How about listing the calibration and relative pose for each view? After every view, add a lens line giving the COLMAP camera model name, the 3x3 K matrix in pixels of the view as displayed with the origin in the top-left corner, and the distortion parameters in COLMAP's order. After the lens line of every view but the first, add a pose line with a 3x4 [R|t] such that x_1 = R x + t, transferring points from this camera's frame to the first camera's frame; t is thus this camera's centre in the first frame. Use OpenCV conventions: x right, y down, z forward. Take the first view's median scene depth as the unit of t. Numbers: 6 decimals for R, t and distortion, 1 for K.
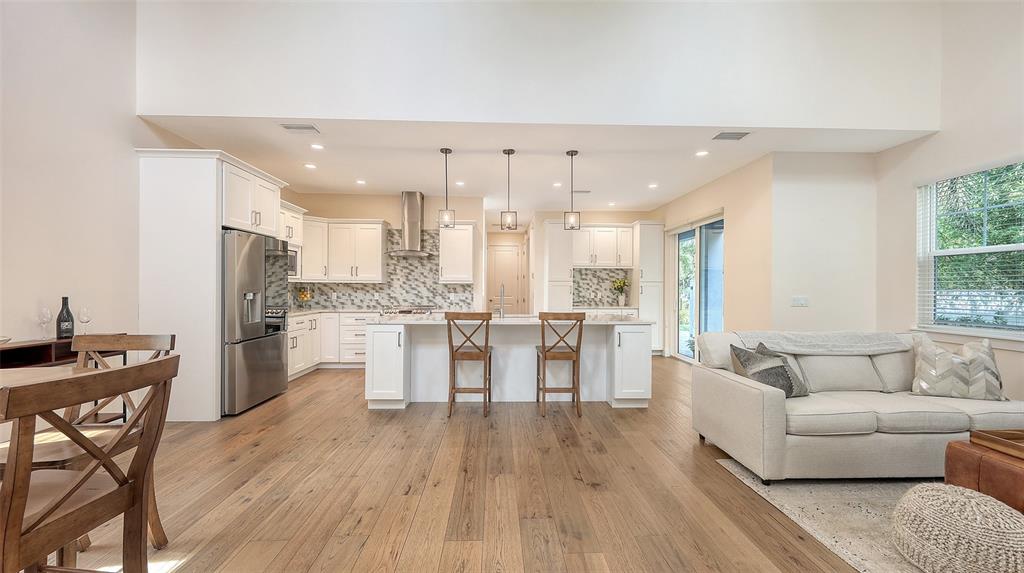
lens RADIAL K [[389.9, 0, 517.0], [0, 389.9, 286.8], [0, 0, 1]] dist [0.001084, -0.000866]
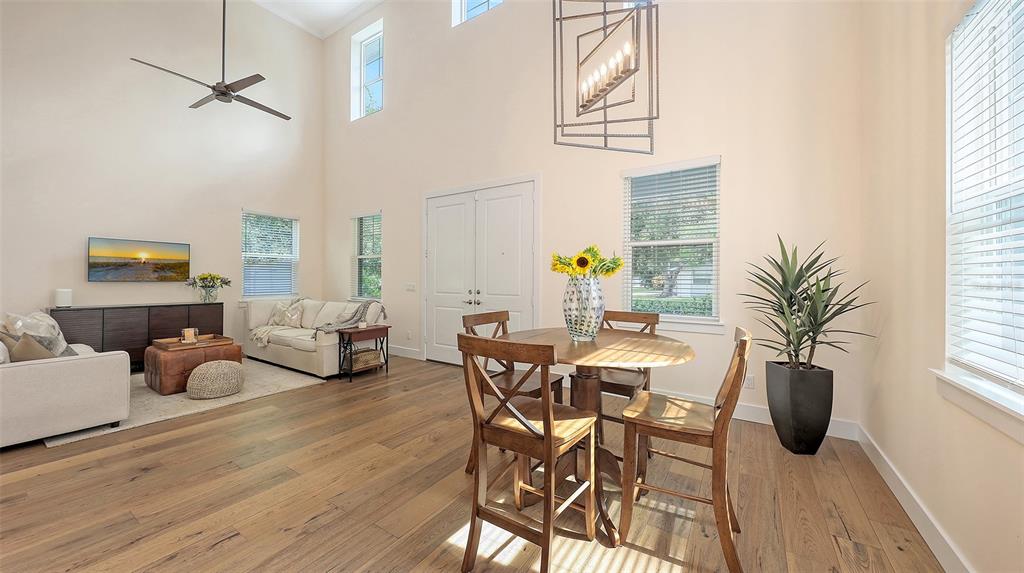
lens RADIAL K [[359.3, 0, 508.9], [0, 359.3, 276.3], [0, 0, 1]] dist [0.007973, -0.002652]
pose [[-0.809311, -0.002533, 0.587375, -0.670195], [-0.011826, 0.999858, -0.011983, 0.006150], [-0.587261, -0.016644, -0.809226, 0.738363]]
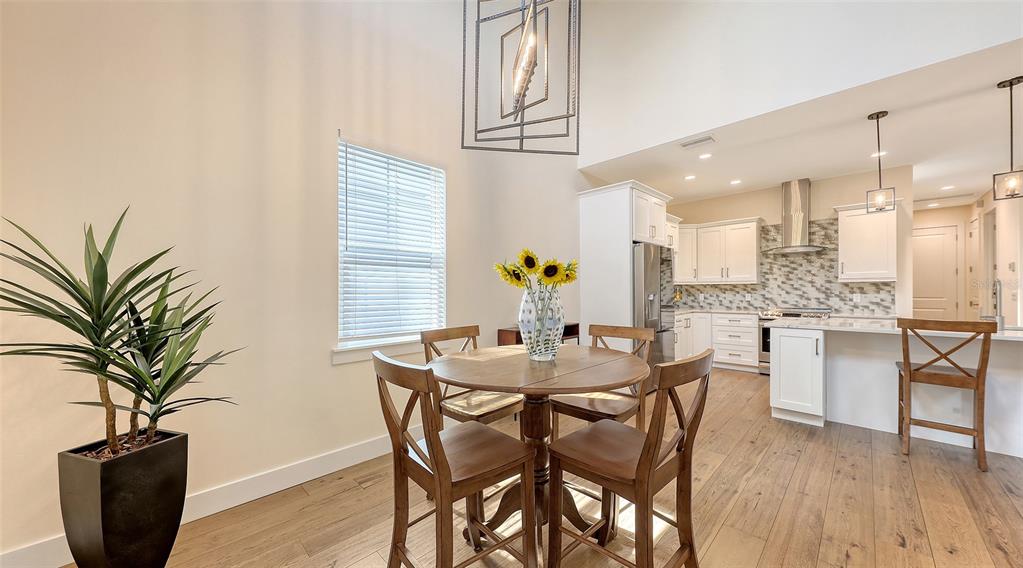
lens RADIAL K [[358.9, 0, 514.5], [0, 358.9, 286.6], [0, 0, 1]] dist [0.007973, -0.002652]
pose [[0.677457, -0.018182, -0.735338, -0.154914], [0.015011, 0.999828, -0.010891, -0.002295], [0.735409, -0.003660, 0.677613, -0.048349]]
